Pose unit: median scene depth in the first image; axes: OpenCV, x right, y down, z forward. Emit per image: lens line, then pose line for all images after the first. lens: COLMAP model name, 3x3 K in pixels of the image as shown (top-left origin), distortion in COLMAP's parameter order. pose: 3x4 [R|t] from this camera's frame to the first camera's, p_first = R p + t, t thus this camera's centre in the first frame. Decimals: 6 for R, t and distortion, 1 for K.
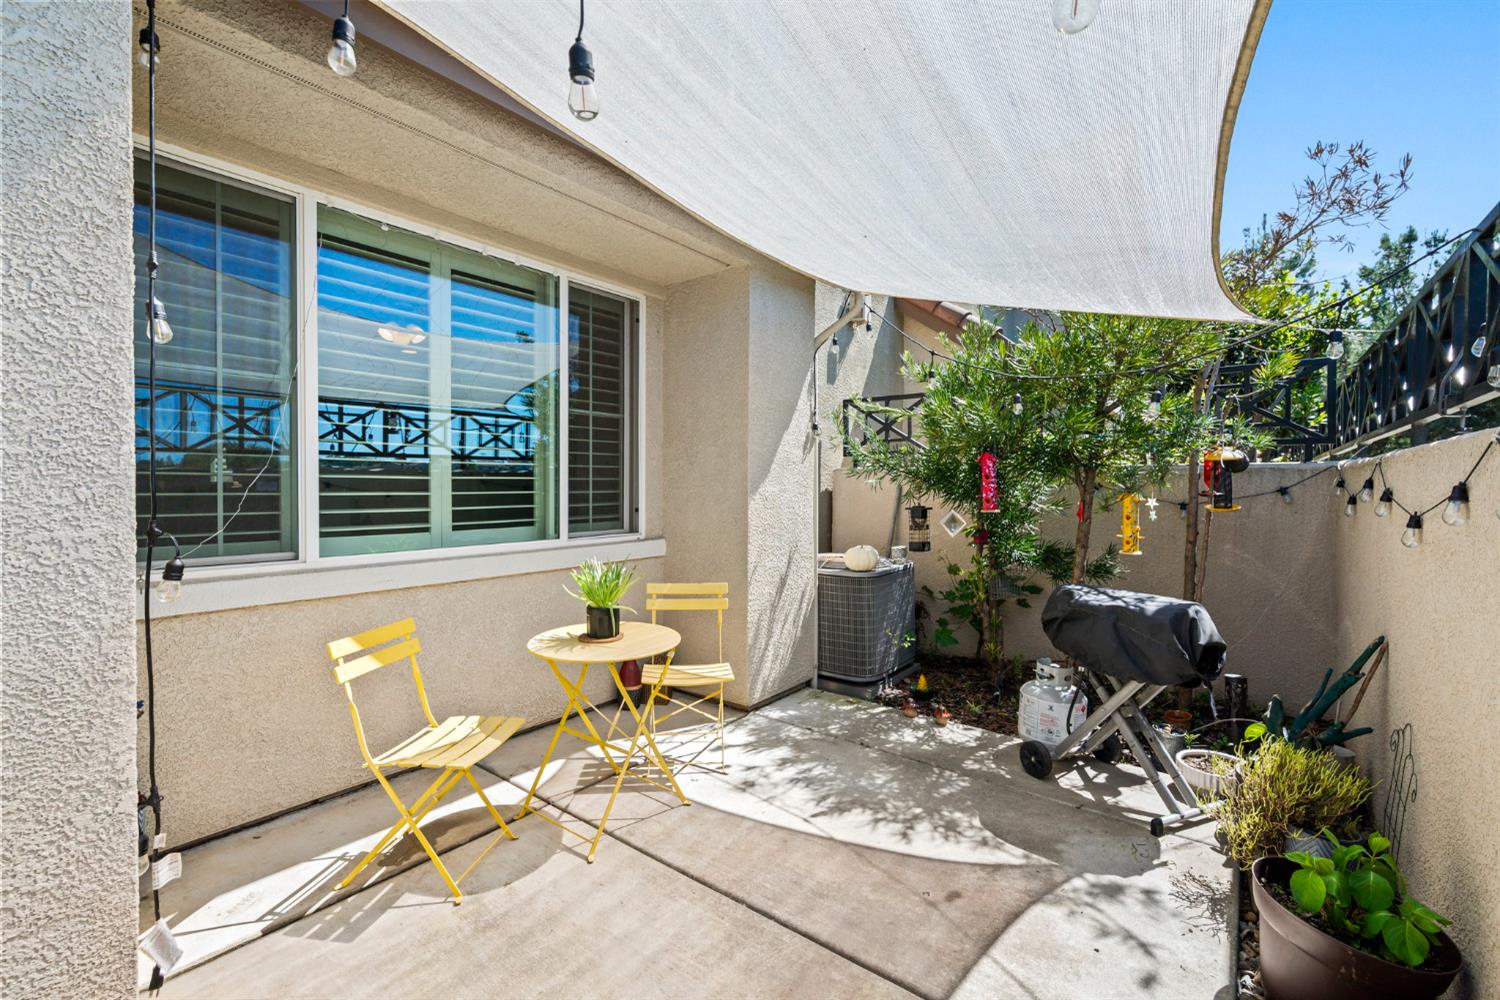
lens RADIAL K [[658.7, 0, 749.5], [0, 658.7, 496.2], [0, 0, 1]] dist [-0.000947, 0.000250]
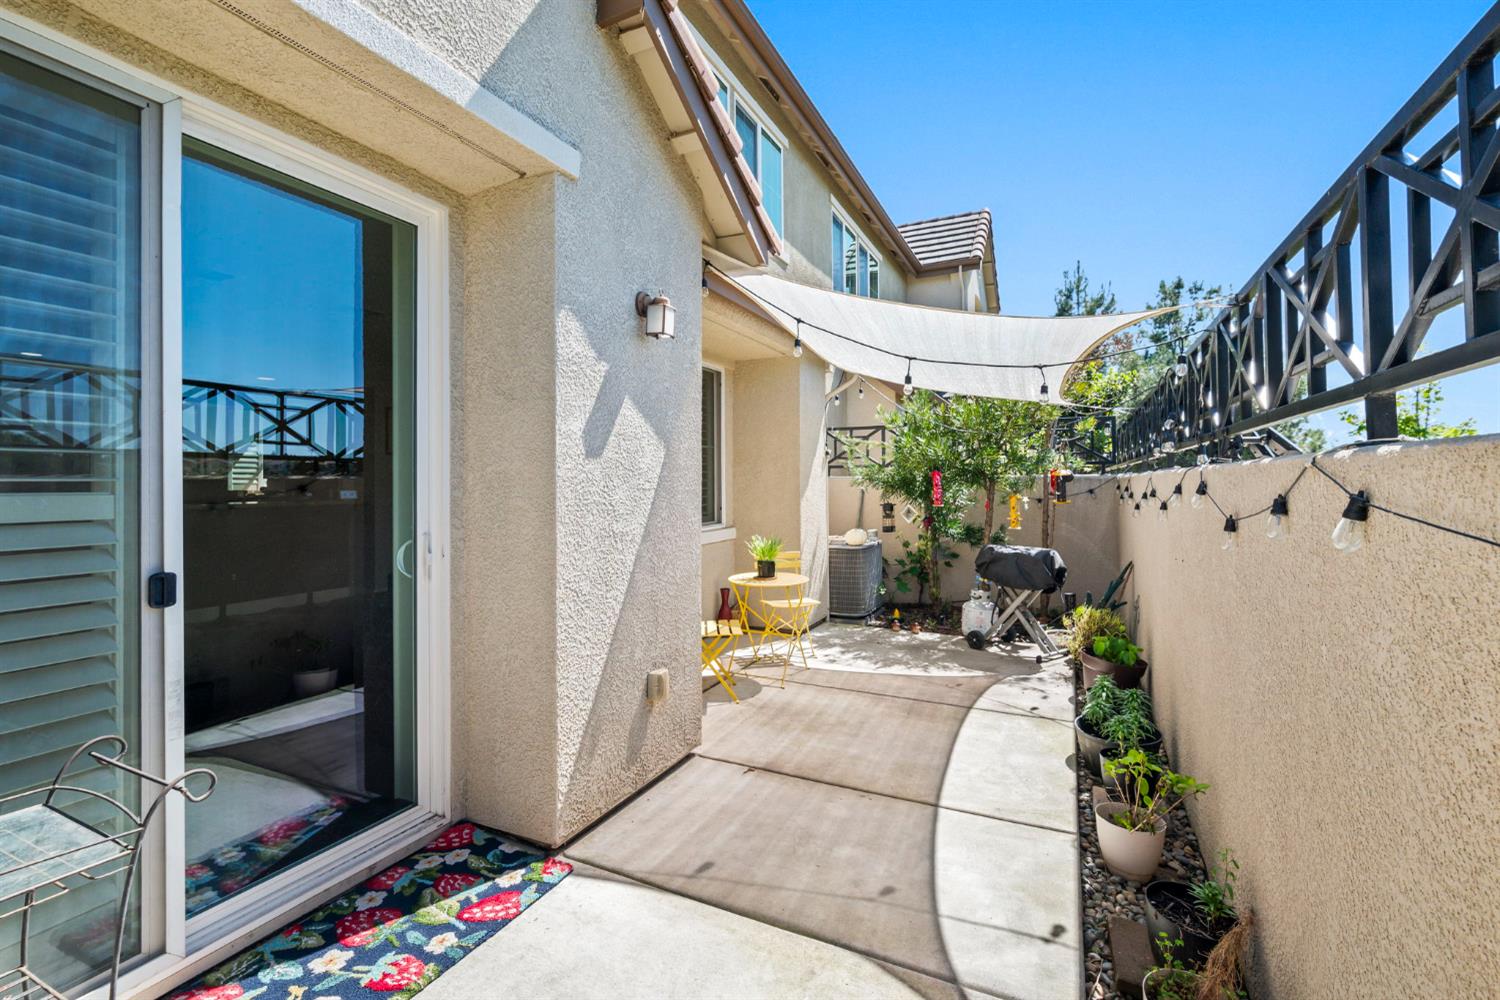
lens RADIAL K [[691.6, 0, 755.8], [0, 691.6, 479.1], [0, 0, 1]] dist [0.014748, -0.000134]
pose [[0.975012, -0.007790, 0.222016, -0.497207], [0.012607, 0.999715, -0.020286, -0.015329], [-0.221795, 0.022579, 0.974832, -0.639664]]
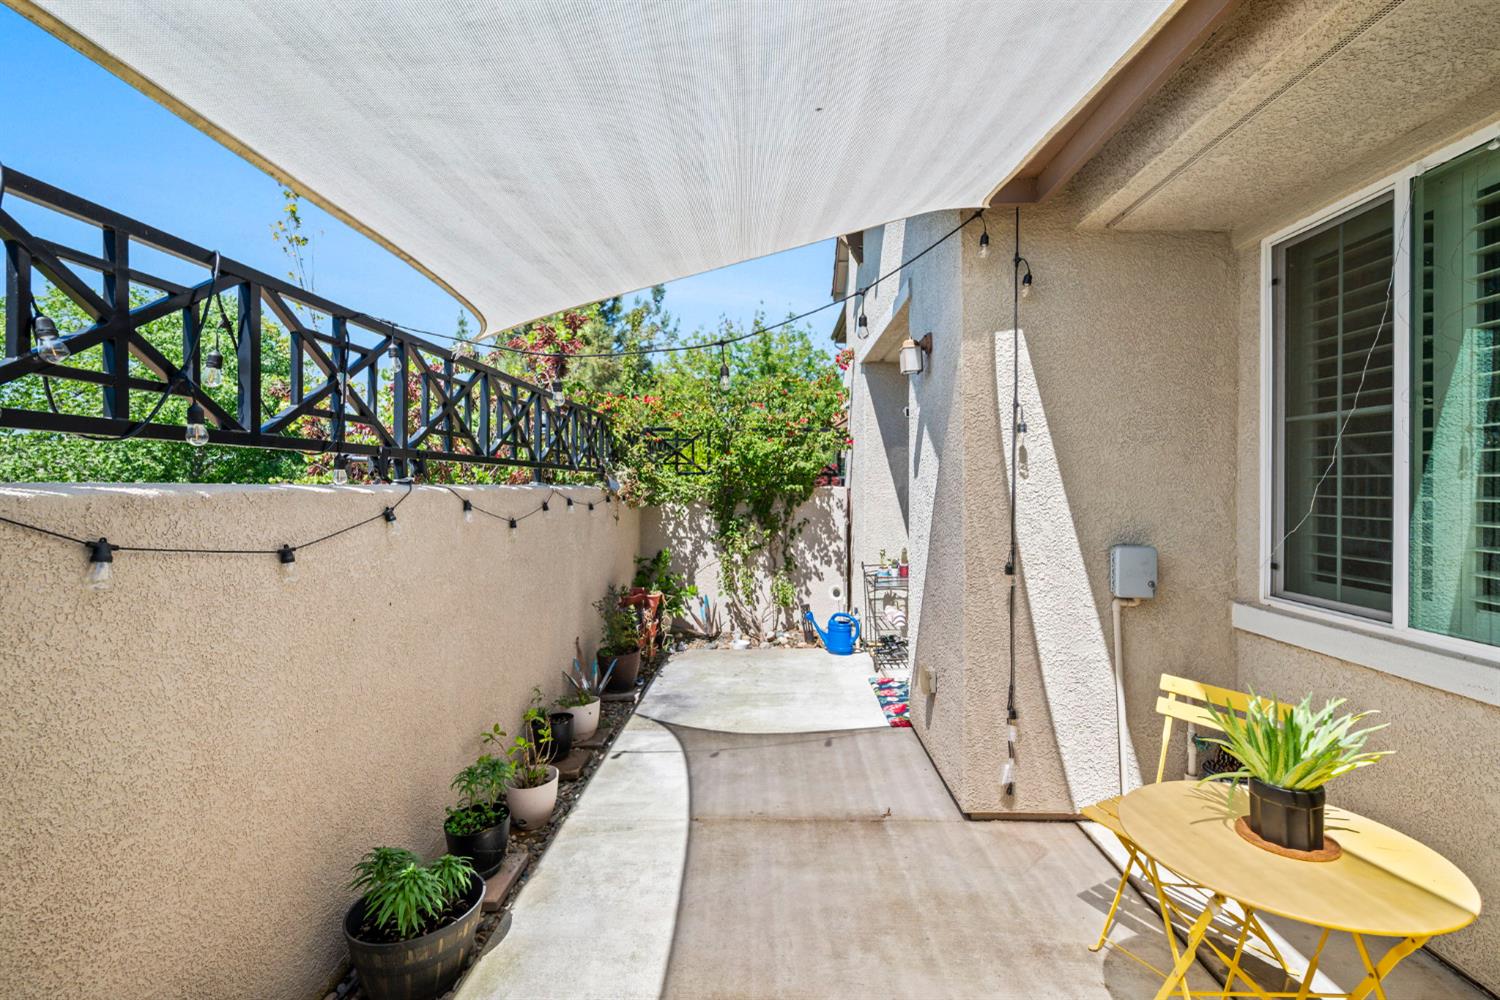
lens RADIAL K [[668.9, 0, 753.9], [0, 668.9, 506.0], [0, 0, 1]] dist [-0.000453, -0.000105]
pose [[-0.813730, 0.008307, -0.581184, 0.328790], [-0.016153, 0.999188, 0.036898, -0.050673], [0.581019, 0.039413, -0.812935, 0.872092]]
